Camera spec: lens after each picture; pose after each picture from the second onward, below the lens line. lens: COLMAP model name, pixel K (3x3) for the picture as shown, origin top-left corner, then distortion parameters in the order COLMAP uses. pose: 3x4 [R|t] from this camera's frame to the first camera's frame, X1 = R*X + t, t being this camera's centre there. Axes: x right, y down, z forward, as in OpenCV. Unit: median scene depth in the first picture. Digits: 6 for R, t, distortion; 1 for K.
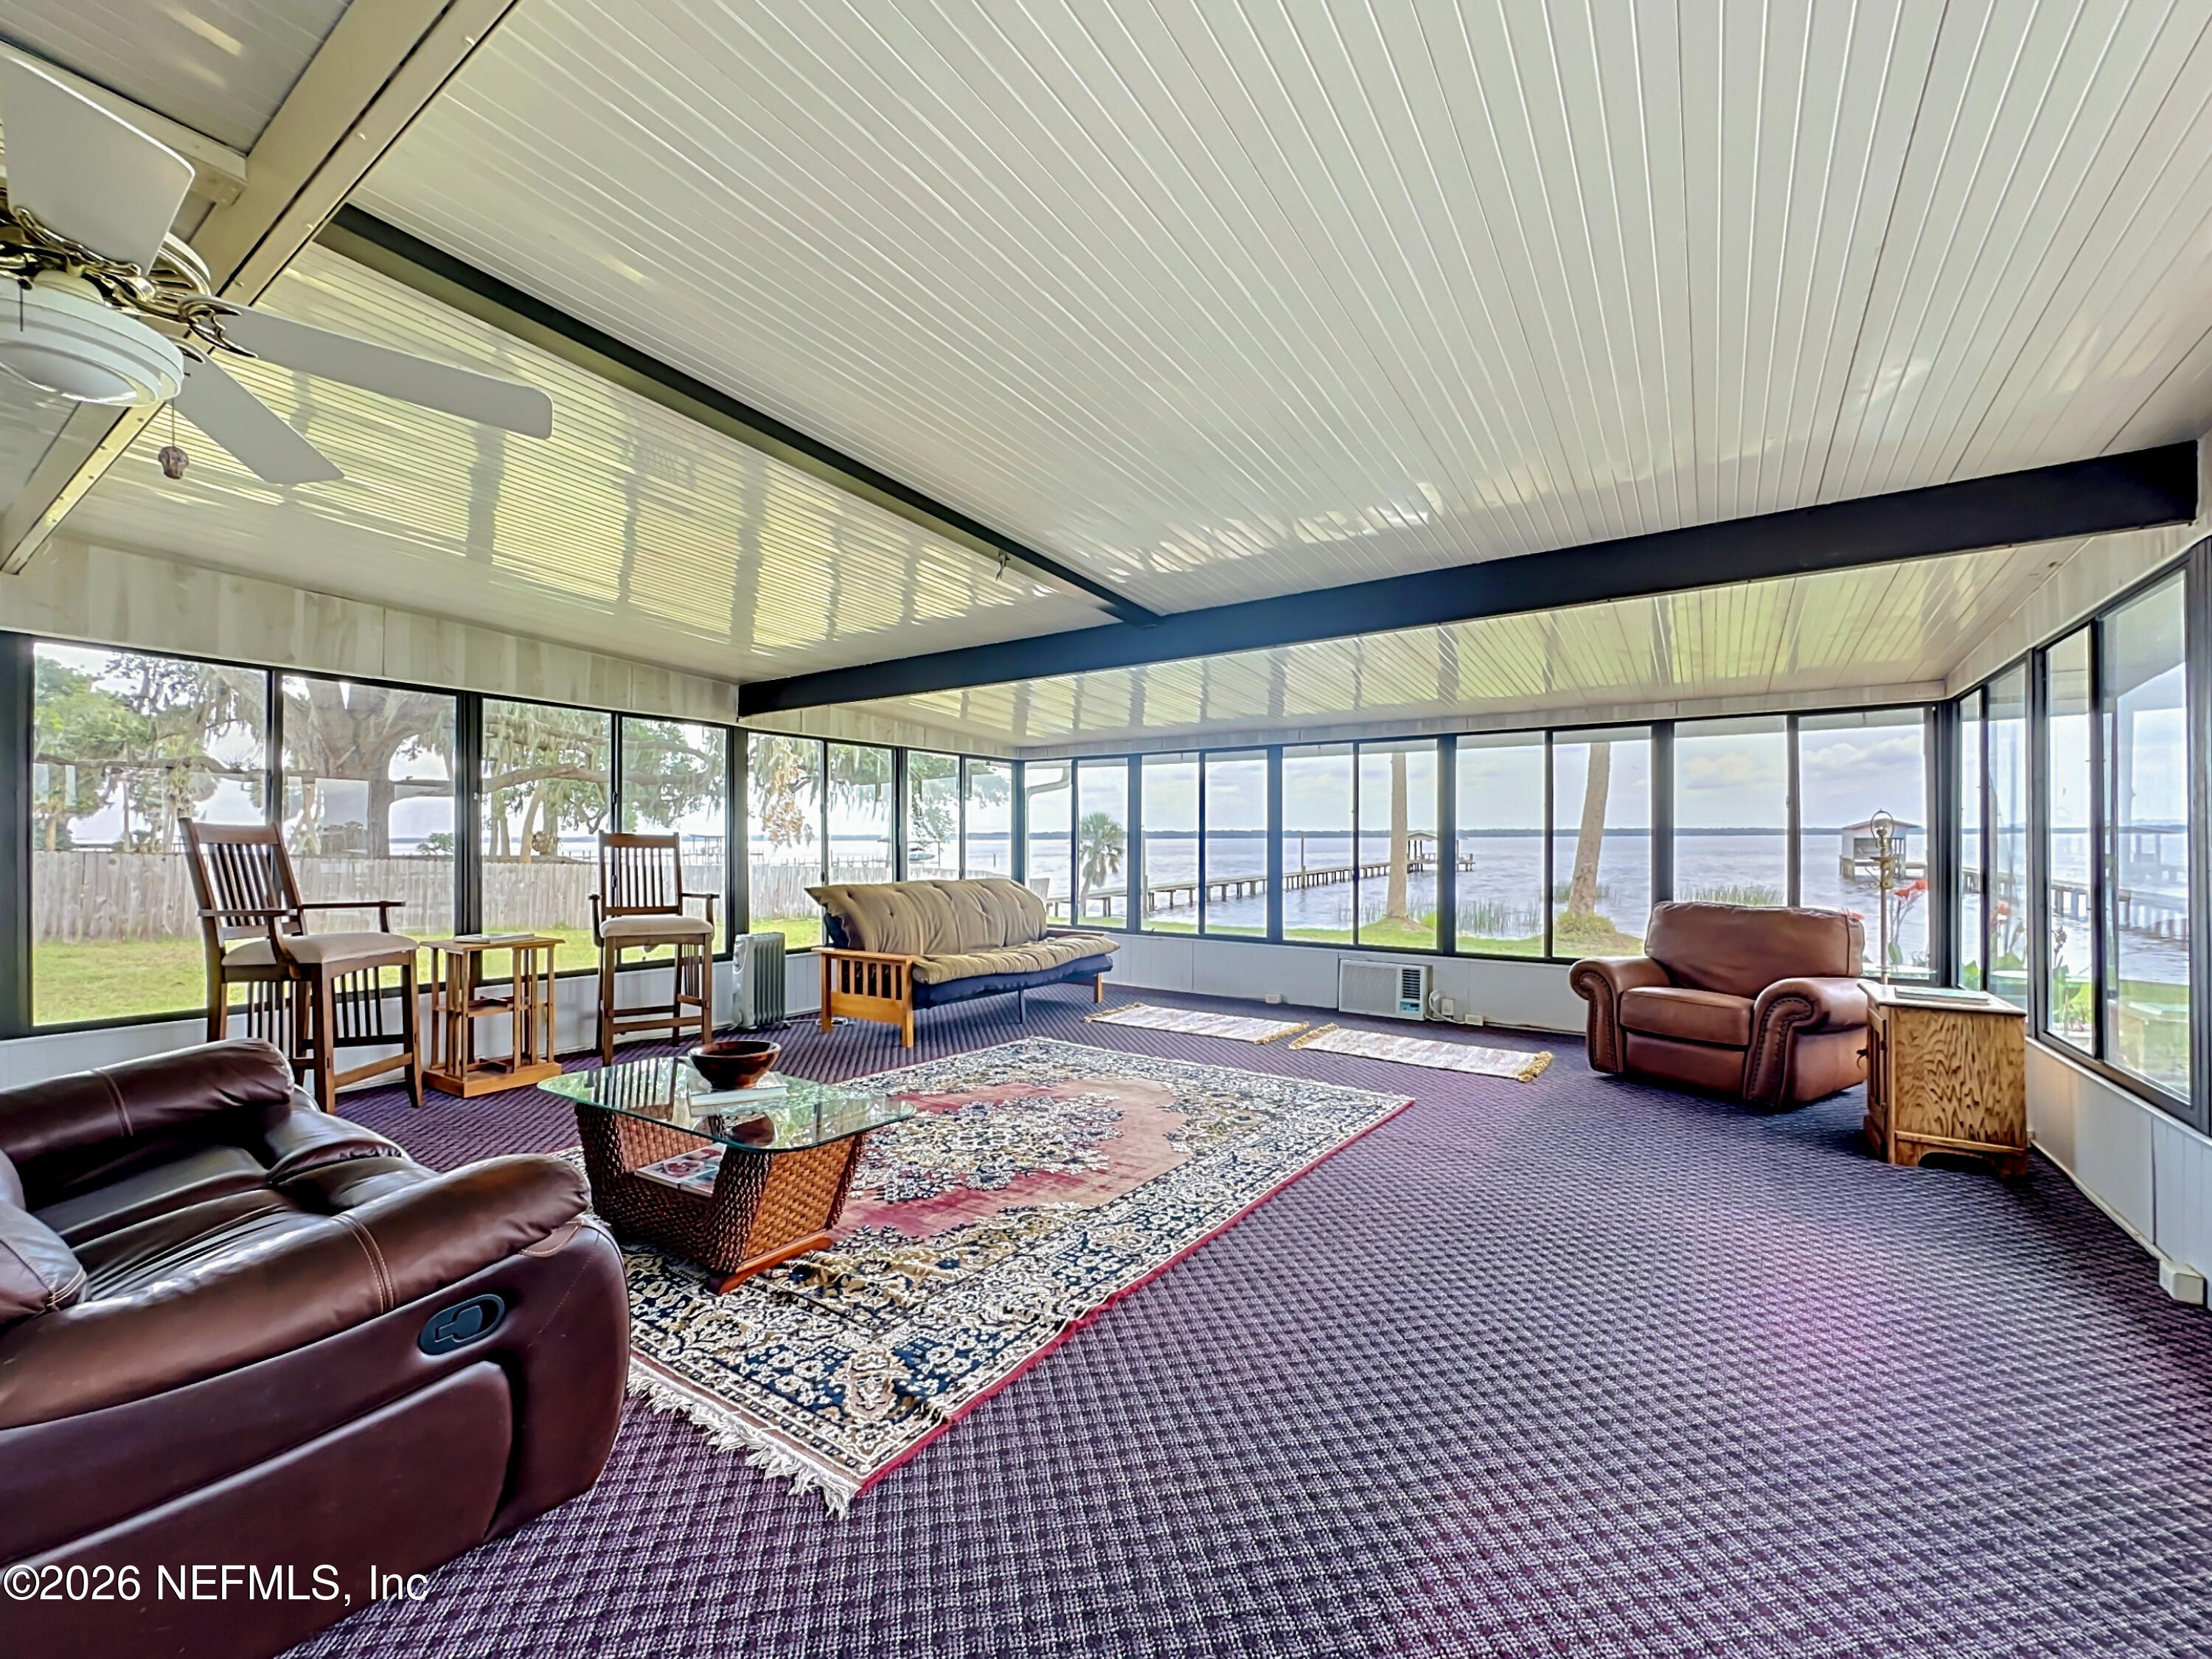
lens RADIAL K [[900.0, 0, 1102.4], [0, 900.0, 833.5], [0, 0, 1]] dist [0.000522, -0.000383]
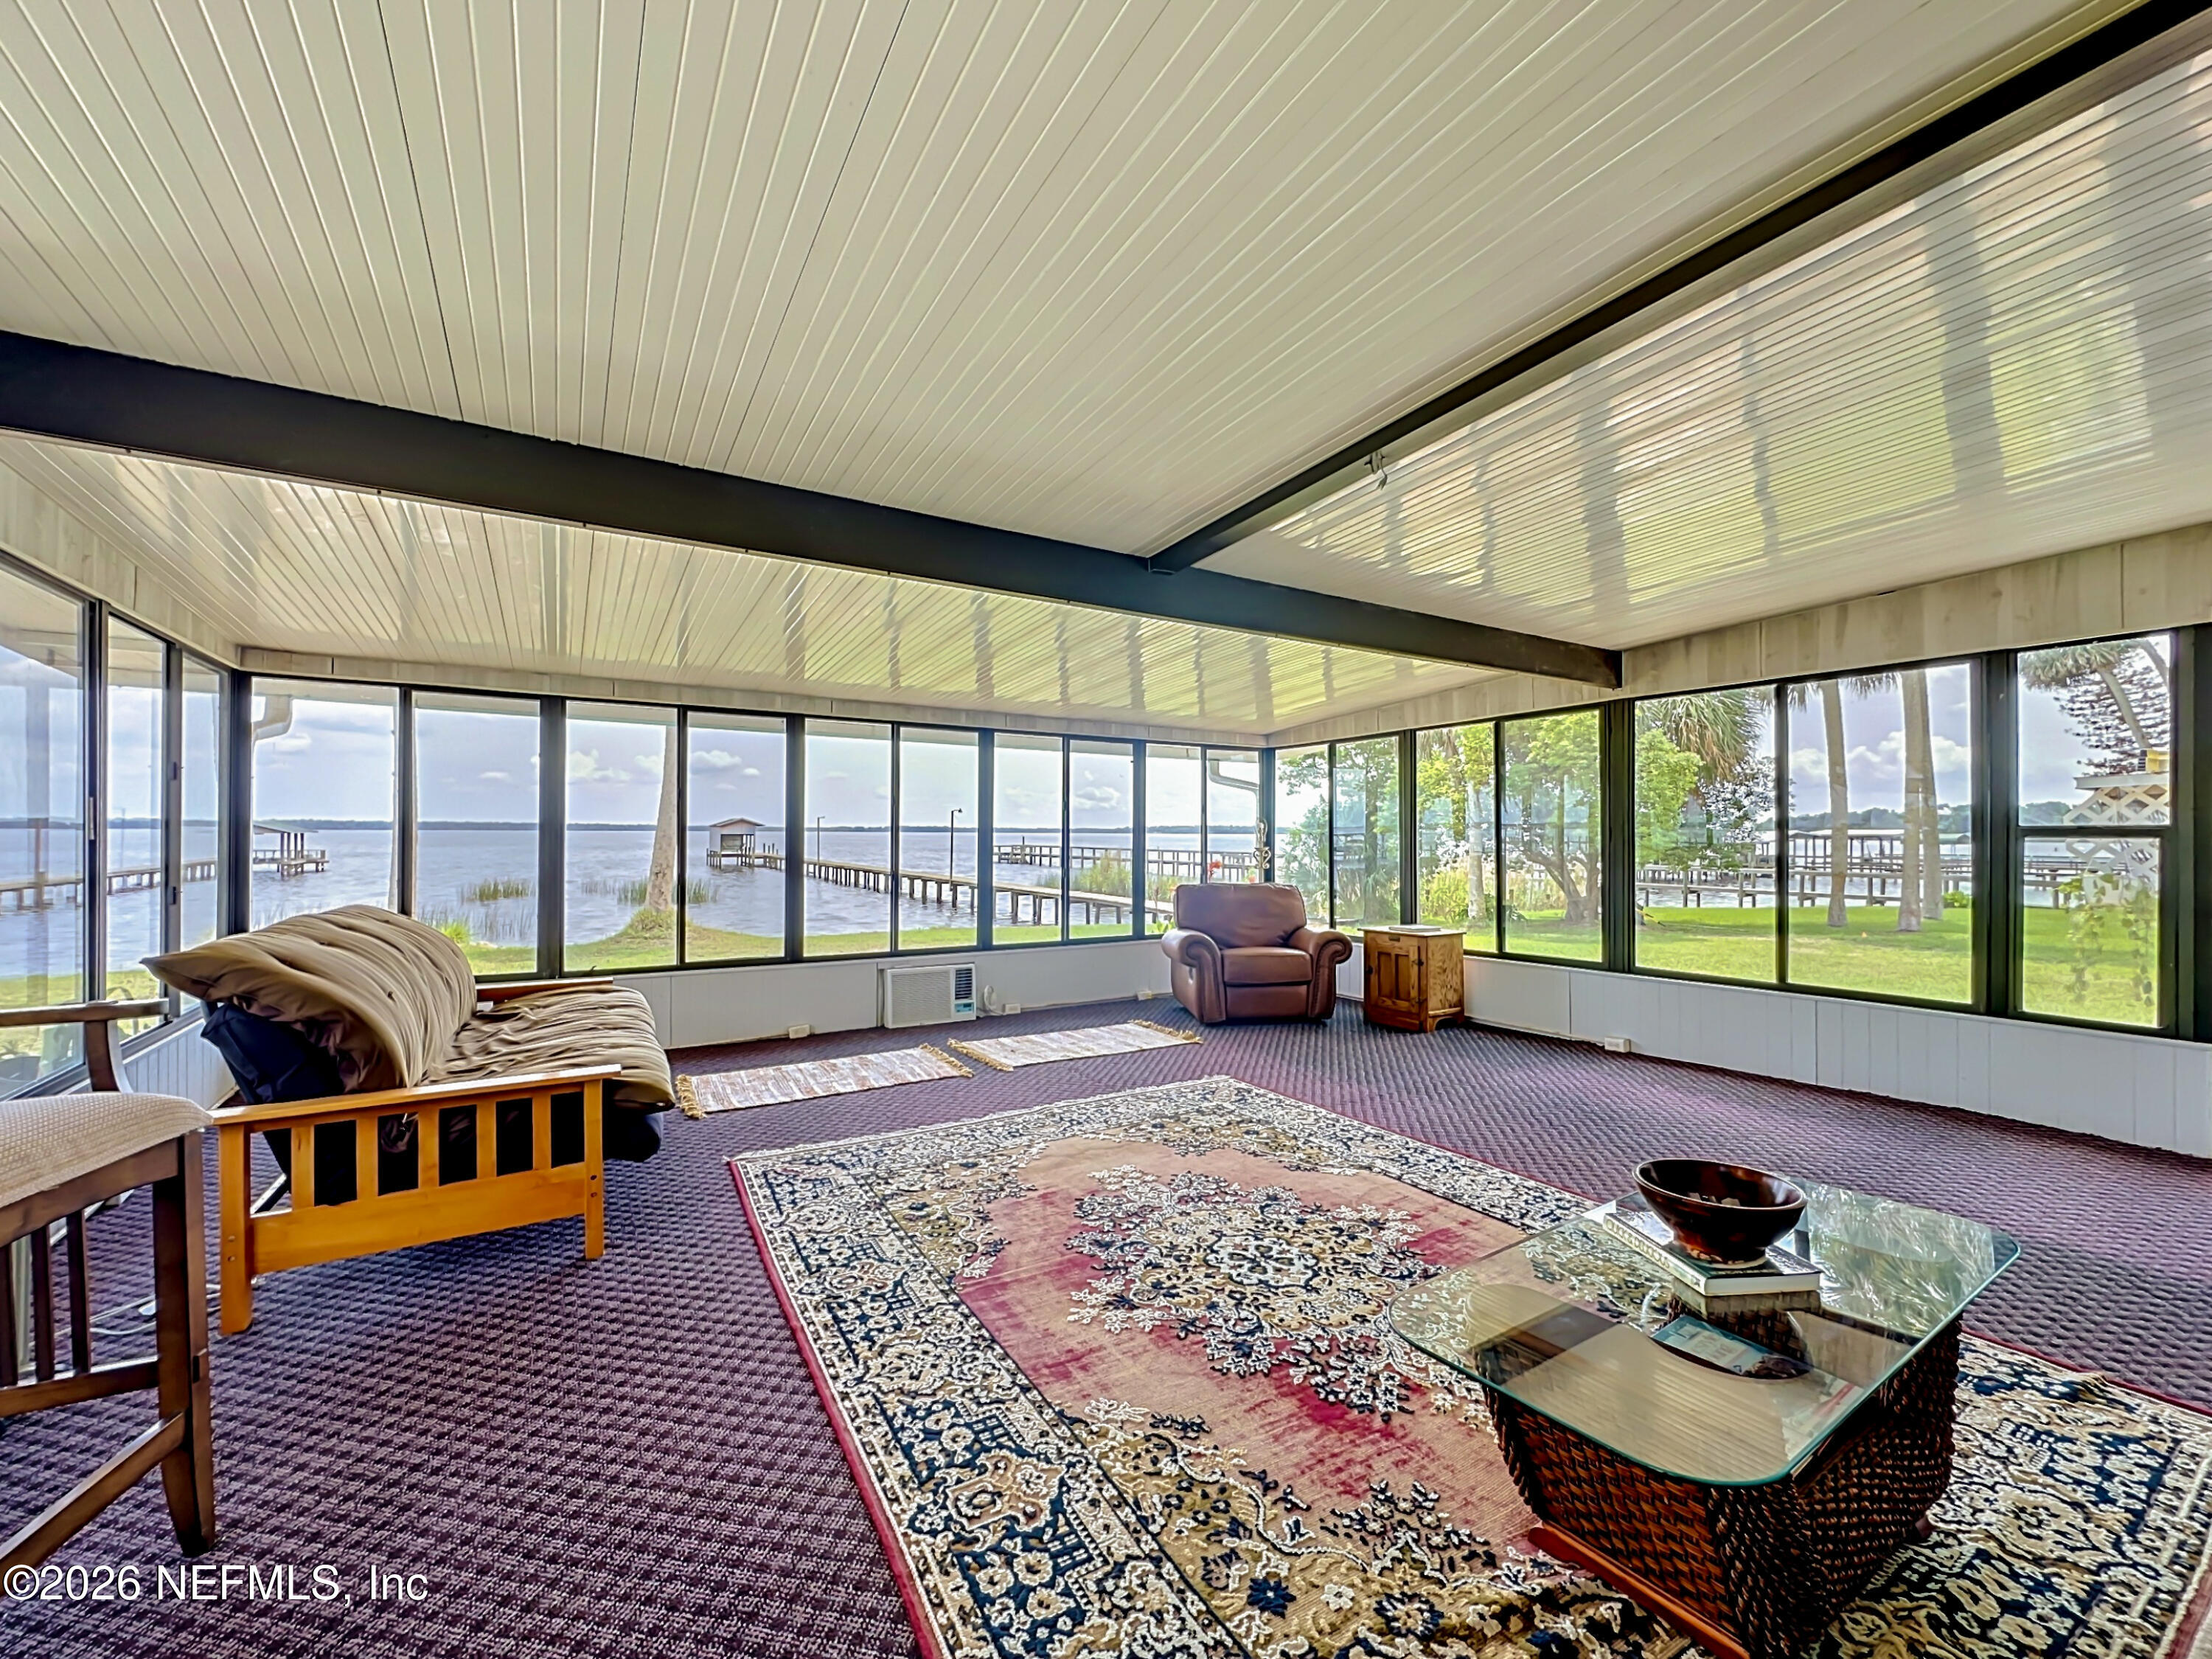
lens RADIAL K [[884.6, 0, 1087.4], [0, 884.6, 830.2], [0, 0, 1]] dist [-0.001207, 0.000562]
pose [[0.410026, 0.009890, 0.912020, -0.718280], [-0.012979, 0.999903, -0.005009, 0.005453], [-0.911981, -0.009783, 0.410115, 0.731933]]
